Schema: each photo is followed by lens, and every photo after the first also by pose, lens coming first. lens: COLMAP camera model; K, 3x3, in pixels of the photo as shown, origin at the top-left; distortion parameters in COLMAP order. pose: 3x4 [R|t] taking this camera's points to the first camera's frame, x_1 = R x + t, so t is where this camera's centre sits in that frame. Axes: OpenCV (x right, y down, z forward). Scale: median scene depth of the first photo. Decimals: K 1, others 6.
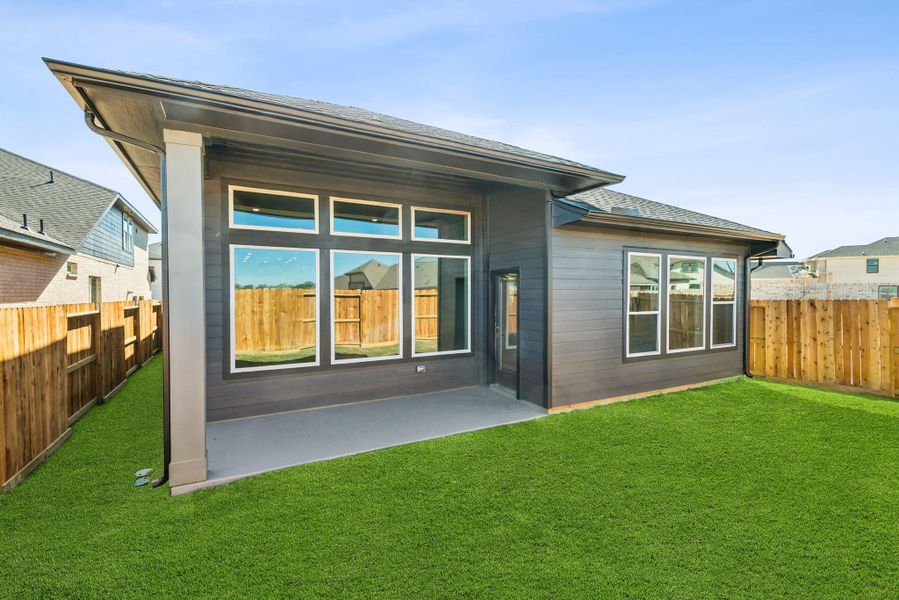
lens RADIAL K [[407.7, 0, 451.1], [0, 407.7, 296.2], [0, 0, 1]] dist [0.004717, 0.000113]
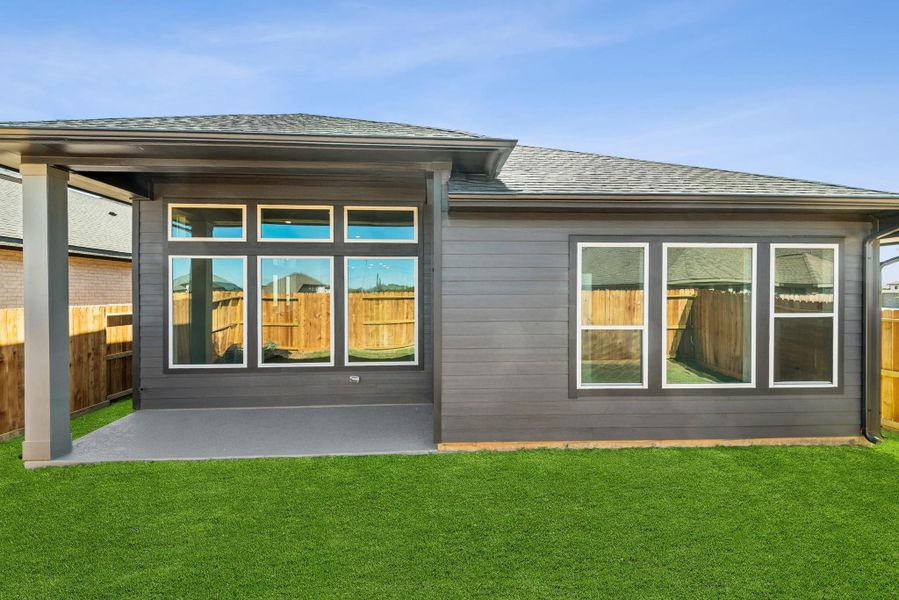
lens RADIAL K [[392.5, 0, 449.5], [0, 392.5, 300.0], [0, 0, 1]] dist [0.002957, 0.000178]
pose [[0.905543, 0.005052, -0.424225, 0.507591], [-0.006156, 0.999980, -0.001231, -0.003732], [0.424210, 0.003726, 0.905556, 0.271818]]
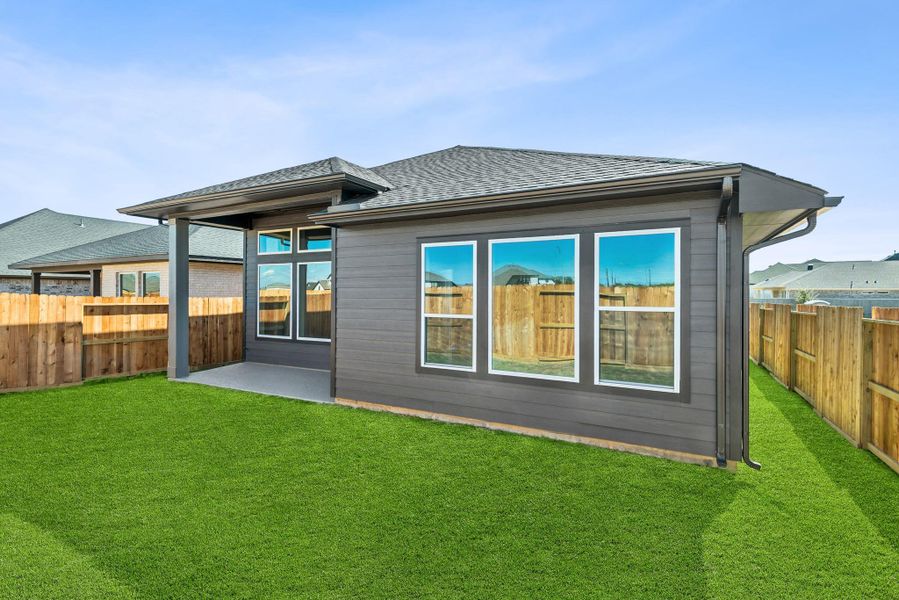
lens RADIAL K [[387.6, 0, 474.0], [0, 387.6, 292.9], [0, 0, 1]] dist [0.029789, 0.000001]
pose [[0.597594, 0.005131, -0.801782, 1.126425], [-0.006559, 0.999977, 0.001511, -0.006762], [0.801772, 0.004356, 0.597615, 0.587769]]
